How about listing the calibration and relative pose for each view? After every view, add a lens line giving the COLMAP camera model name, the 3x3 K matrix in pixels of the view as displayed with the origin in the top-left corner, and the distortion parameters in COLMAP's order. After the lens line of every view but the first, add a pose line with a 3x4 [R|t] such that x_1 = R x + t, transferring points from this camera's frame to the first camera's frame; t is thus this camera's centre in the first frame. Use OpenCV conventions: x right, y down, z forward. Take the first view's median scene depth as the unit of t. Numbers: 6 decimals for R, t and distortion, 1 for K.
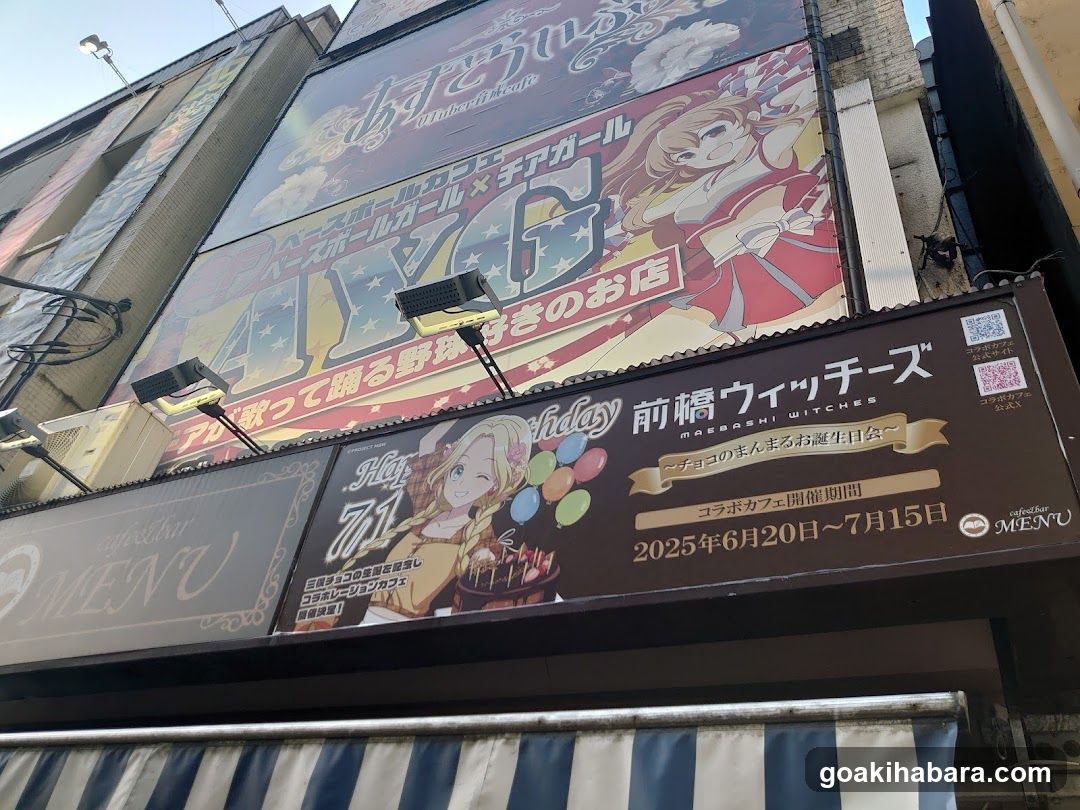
lens RADIAL K [[868.5, 0, 540.0], [0, 868.5, 405.0], [0, 0, 1]] dist [0.037369, -0.003196]
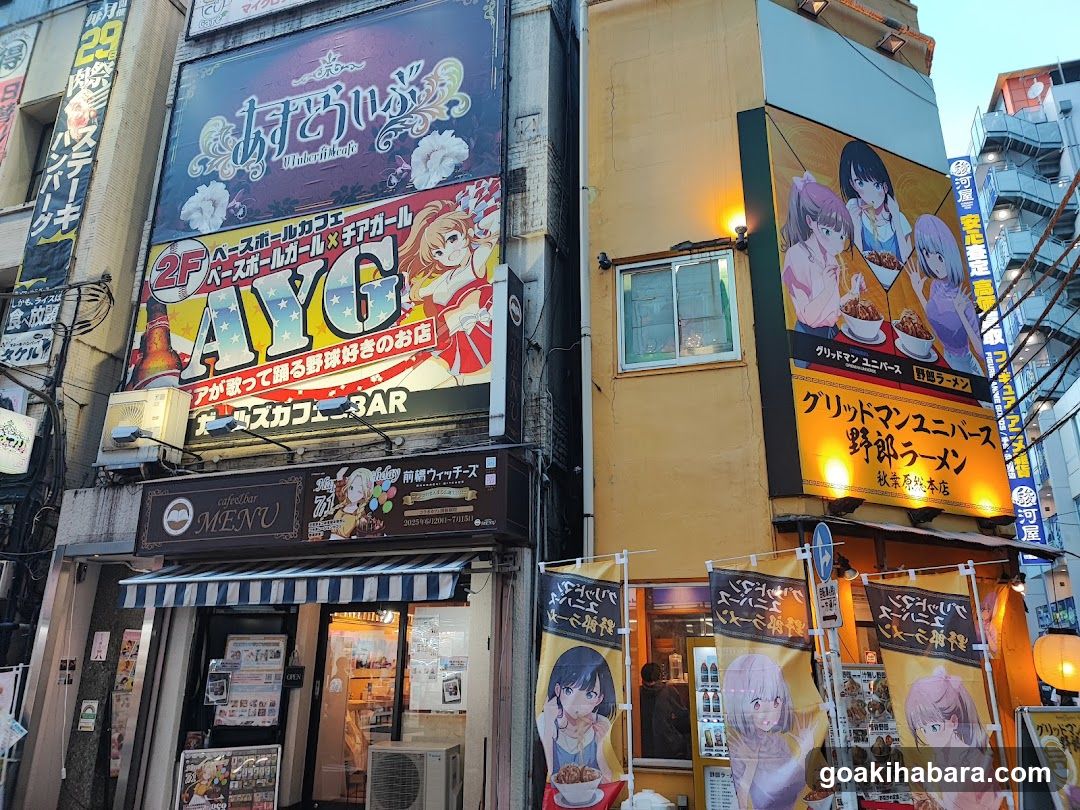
lens RADIAL K [[868.5, 0, 540.0], [0, 868.5, 405.0], [0, 0, 1]] dist [0.037369, -0.003196]
pose [[0.987371, -0.094013, 0.127516, 0.117552], [0.035522, 0.915774, 0.400121, -0.816039], [-0.154392, -0.390538, 0.907548, -1.058910]]
